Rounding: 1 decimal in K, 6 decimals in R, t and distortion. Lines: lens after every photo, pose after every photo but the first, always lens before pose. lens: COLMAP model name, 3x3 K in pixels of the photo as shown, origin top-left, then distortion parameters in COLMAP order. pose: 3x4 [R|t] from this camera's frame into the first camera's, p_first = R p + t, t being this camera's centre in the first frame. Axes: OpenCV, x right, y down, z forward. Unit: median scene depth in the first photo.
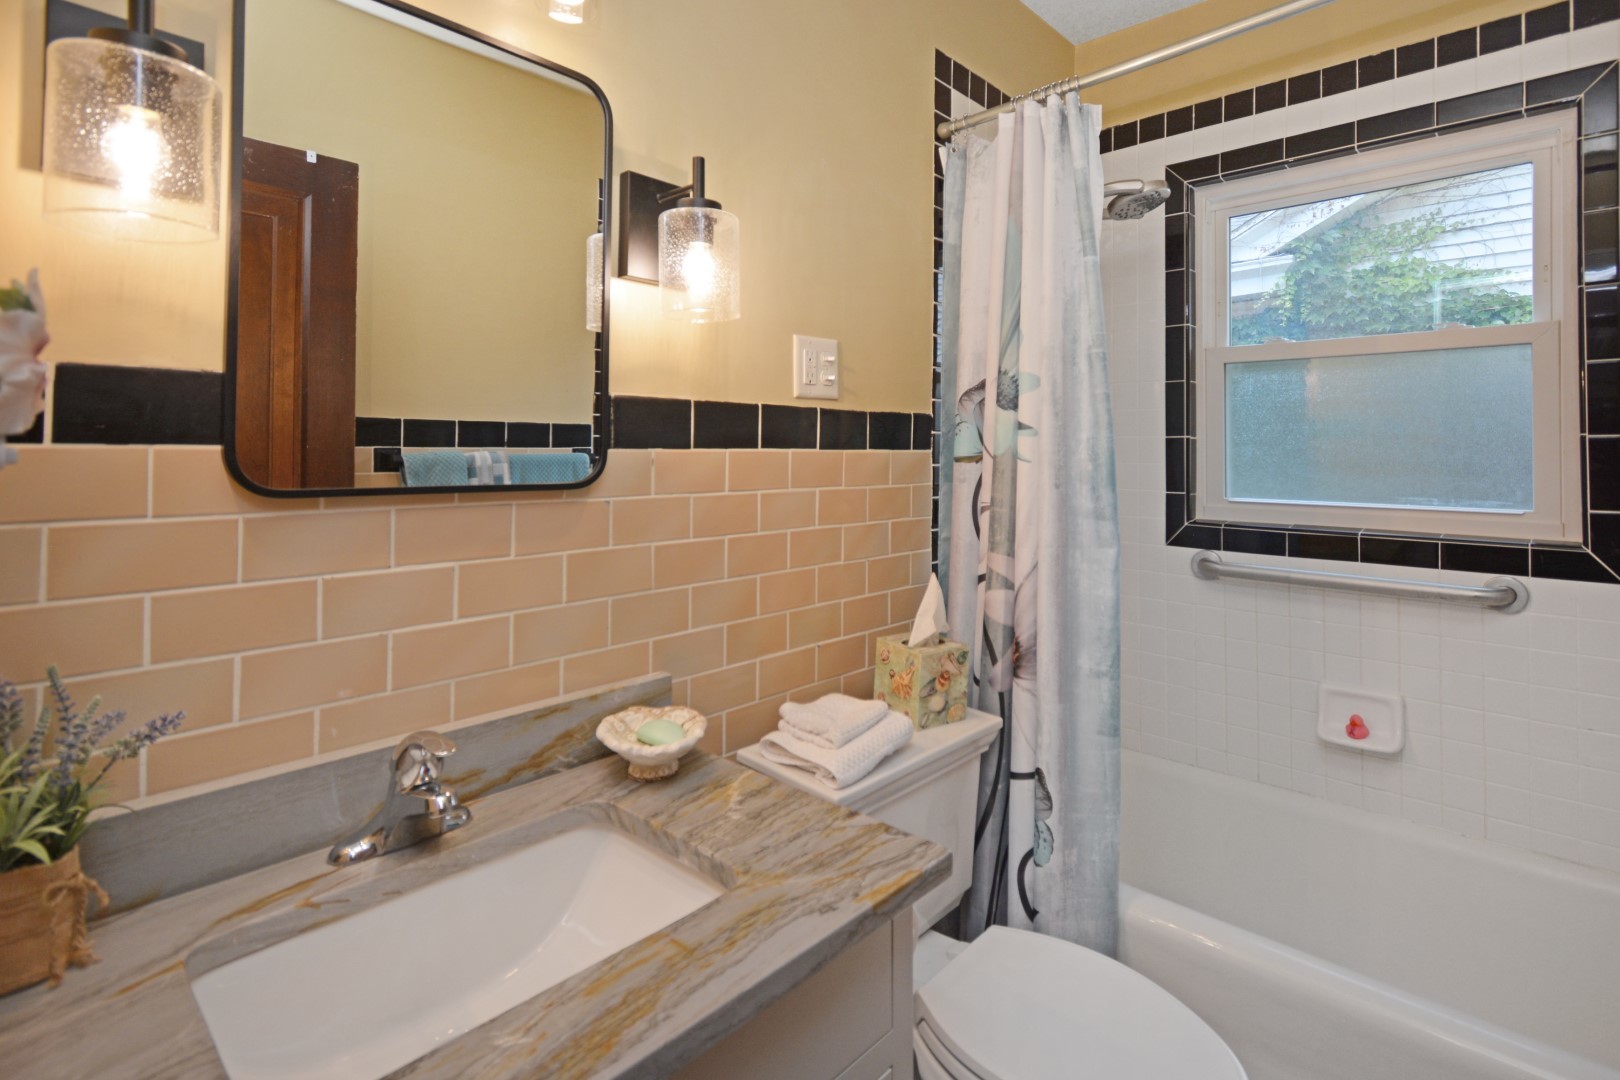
lens RADIAL K [[796.7, 0, 838.3], [0, 796.7, 534.8], [0, 0, 1]] dist [0.010801, -0.012836]
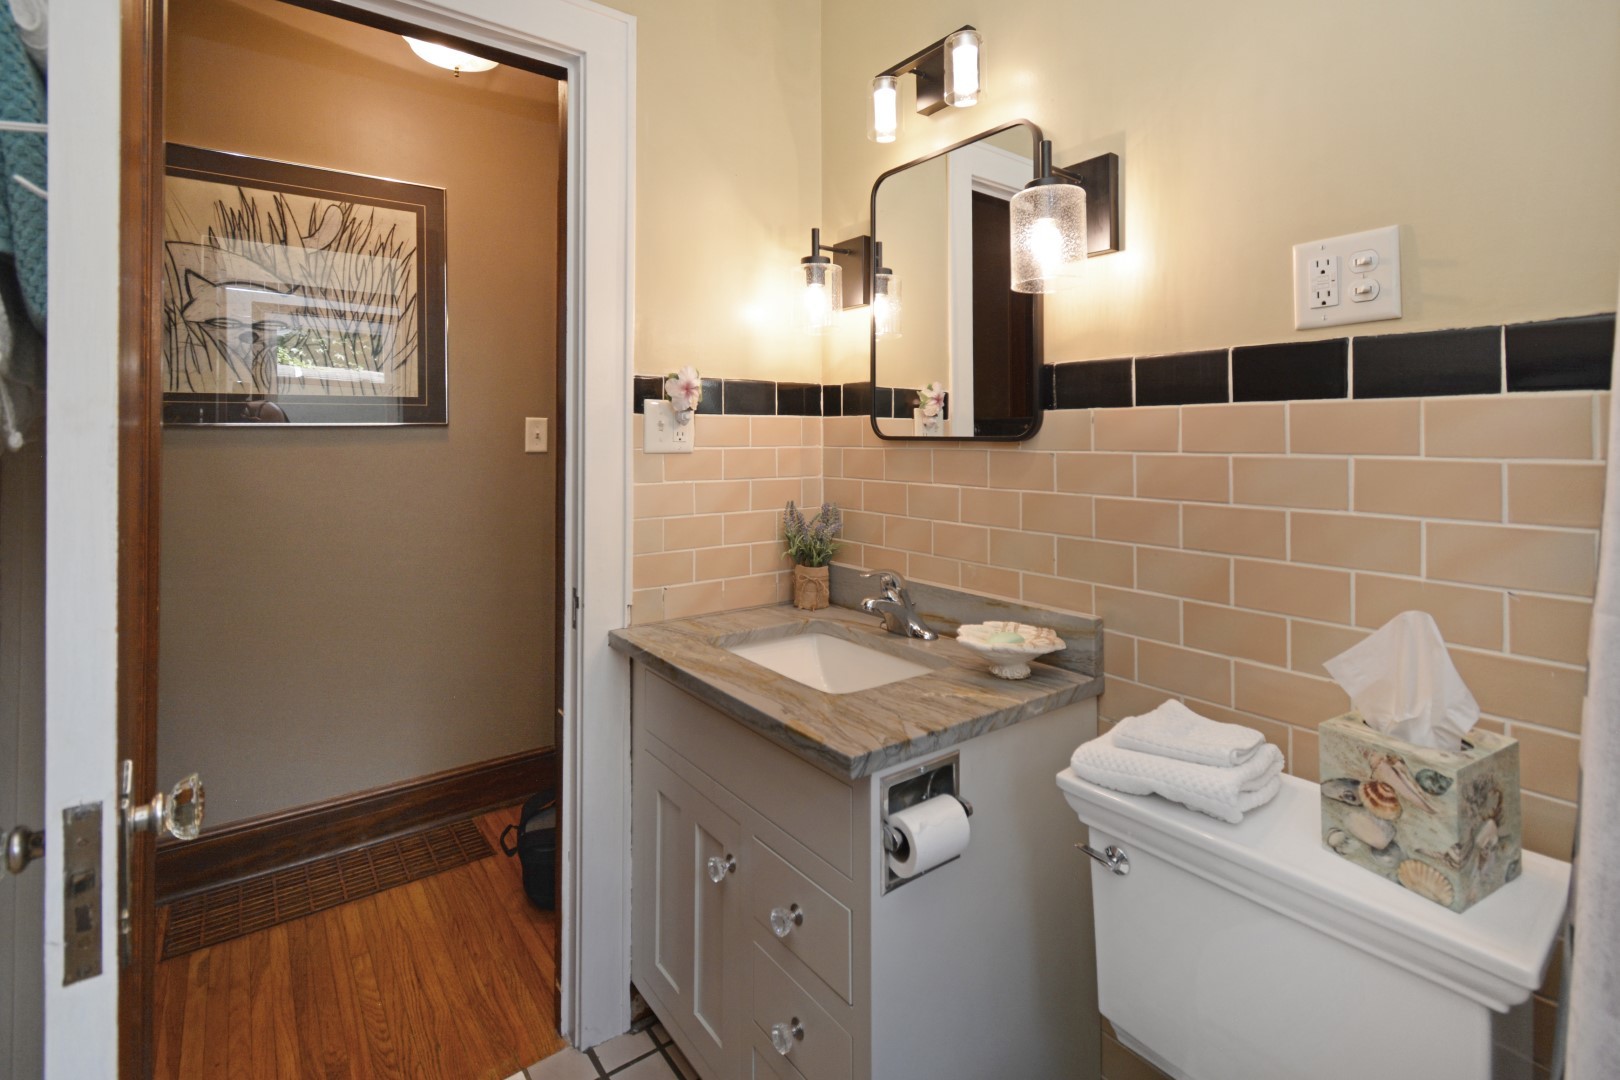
lens RADIAL K [[796.7, 0, 838.3], [0, 796.7, 534.8], [0, 0, 1]] dist [0.010801, -0.012836]
pose [[-0.197784, 0.132067, -0.971308, 0.875405], [-0.079130, 0.985498, 0.150109, -0.069832], [0.977047, 0.106549, -0.184465, 0.830473]]
